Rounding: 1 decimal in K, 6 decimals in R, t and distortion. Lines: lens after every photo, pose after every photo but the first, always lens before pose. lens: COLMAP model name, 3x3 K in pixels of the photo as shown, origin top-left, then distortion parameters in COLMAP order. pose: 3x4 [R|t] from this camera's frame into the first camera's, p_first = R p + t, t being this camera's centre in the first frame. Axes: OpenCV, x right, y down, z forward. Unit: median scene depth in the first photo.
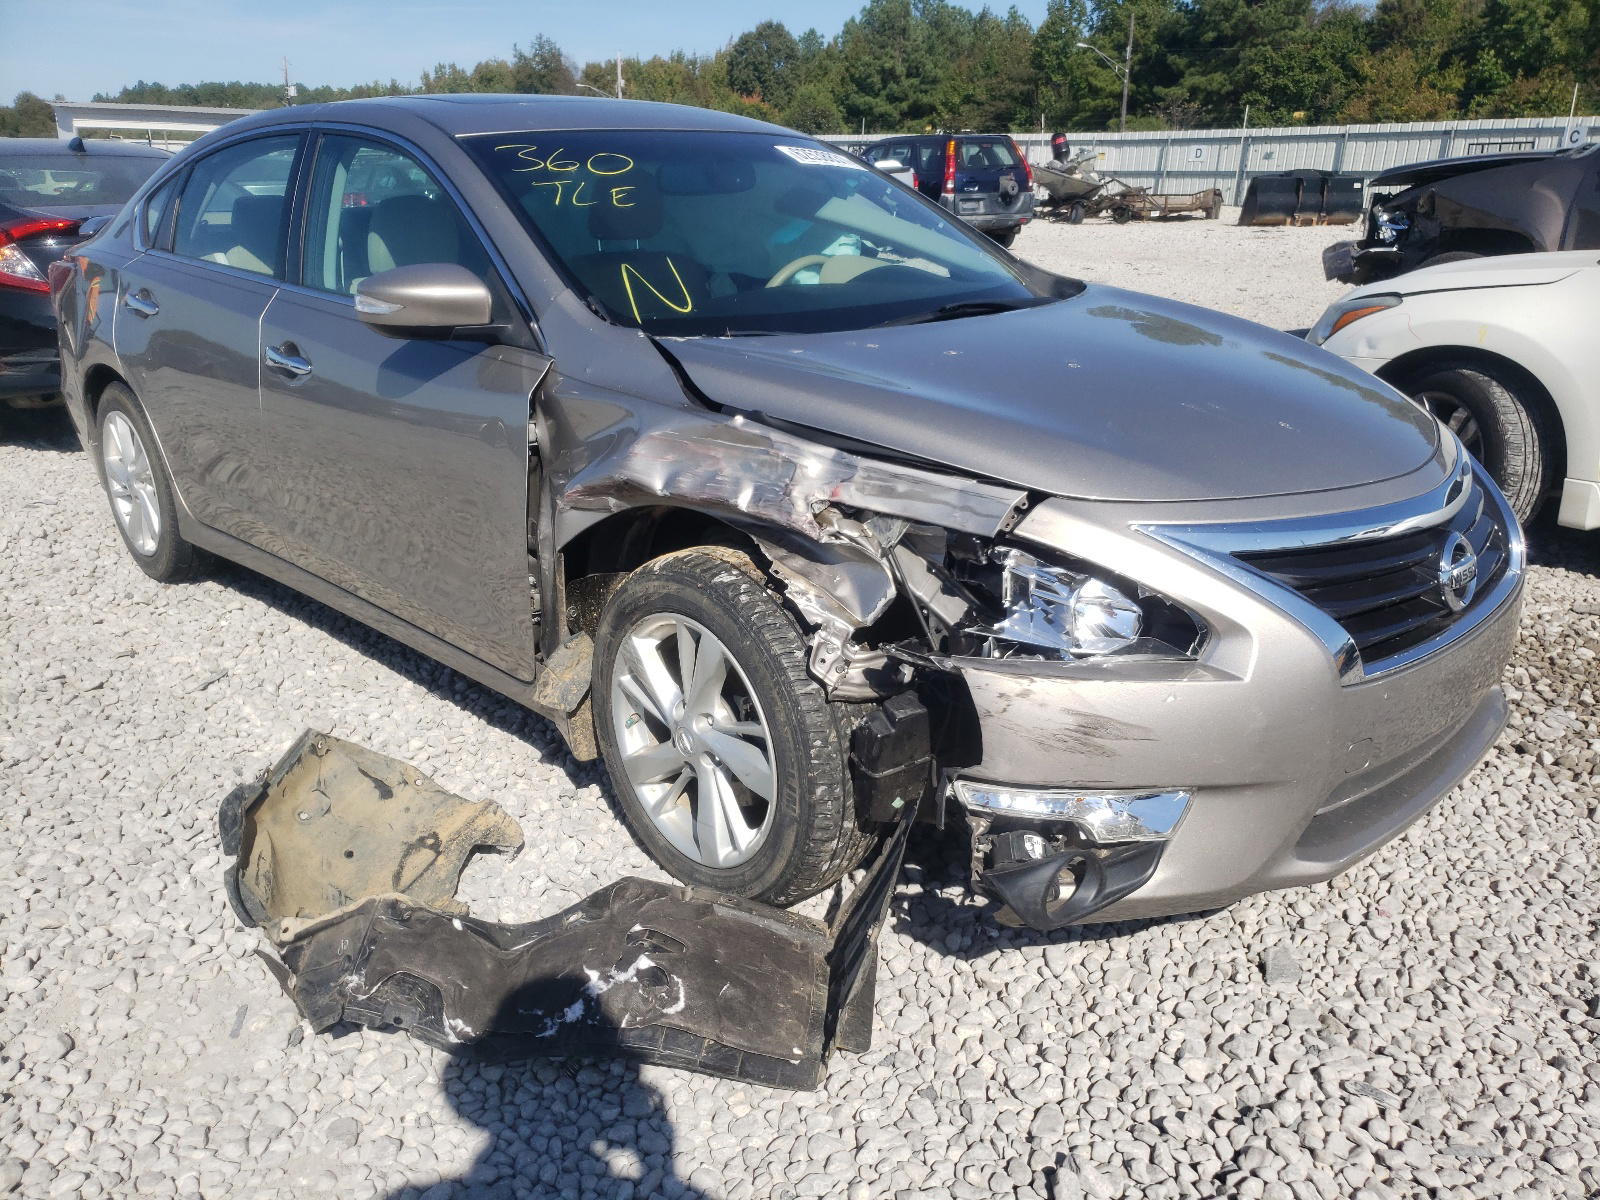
lens RADIAL K [[1214.3, 0, 801.1], [0, 1214.3, 604.1], [0, 0, 1]] dist [0.001403, 0.006494]
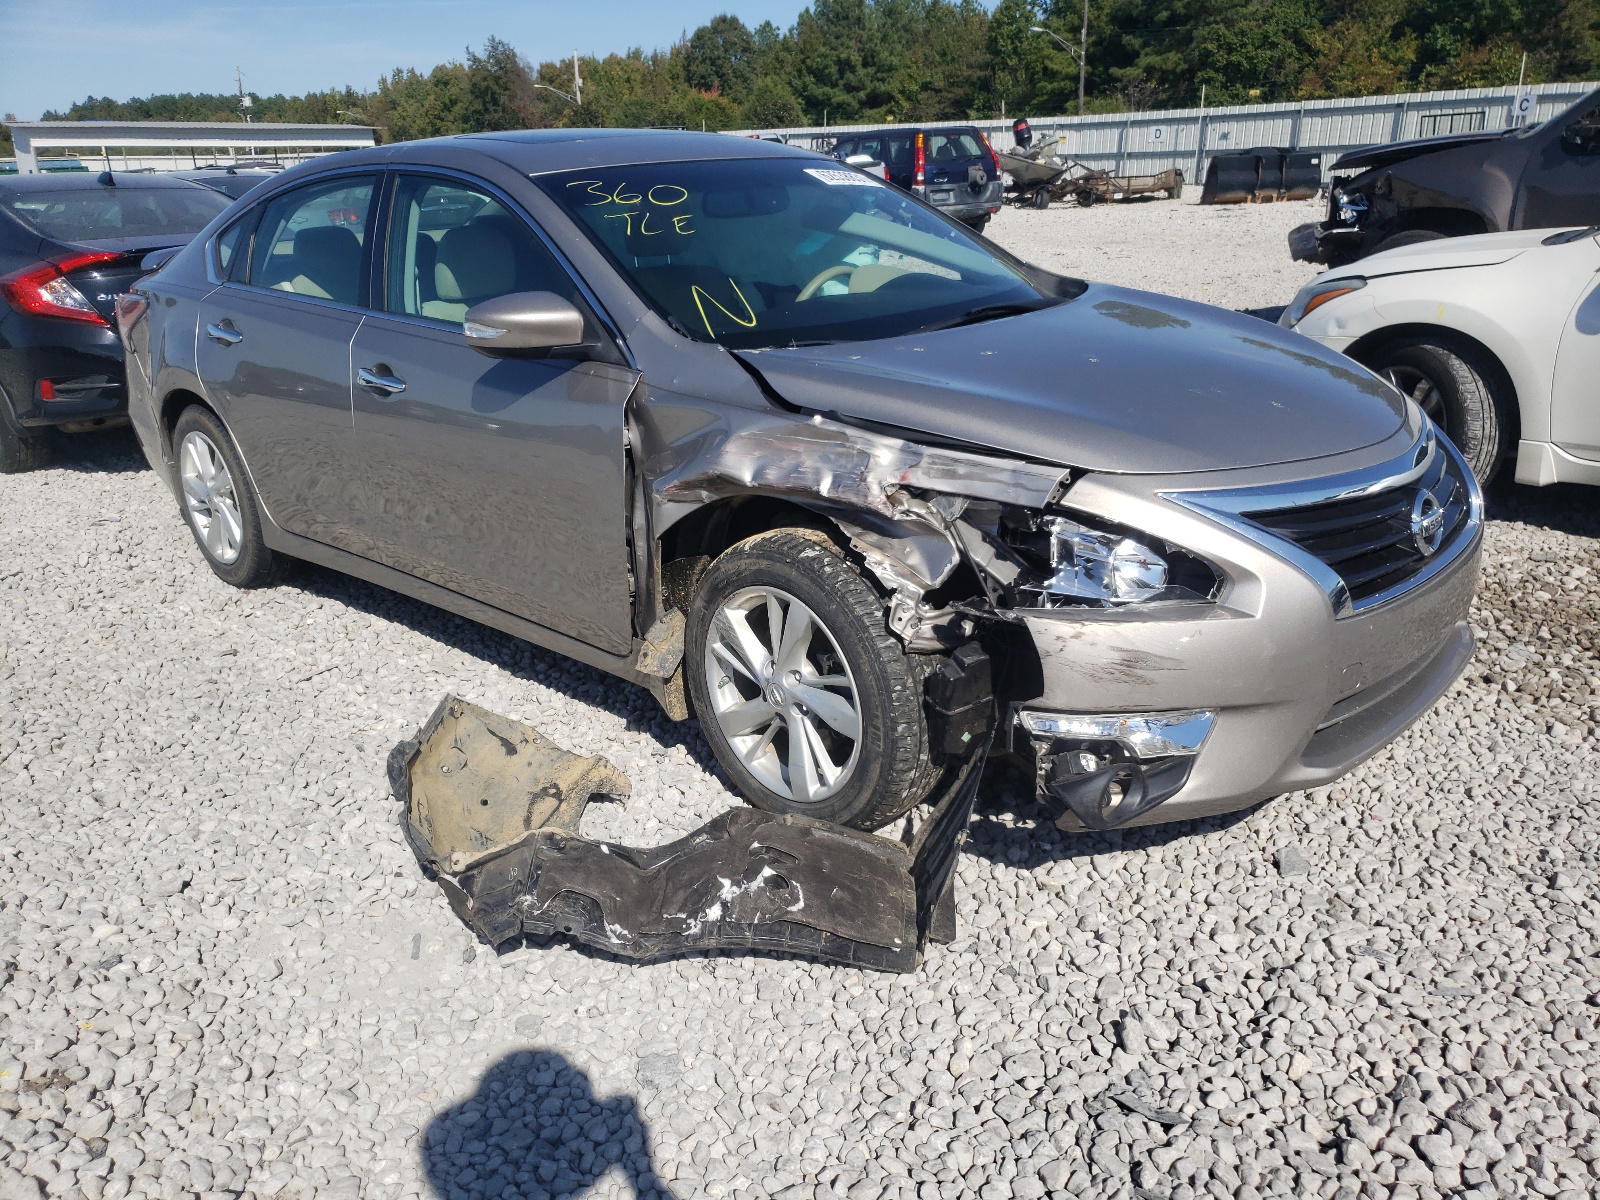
lens RADIAL K [[1213.3, 0, 800.0], [0, 1213.3, 600.0], [0, 0, 1]] dist [0.005819, -0.006053]
pose [[0.998974, -0.042000, 0.016969, -0.089363], [0.041942, 0.999113, 0.003713, 0.017706], [-0.017110, -0.002998, 0.999849, -0.166237]]
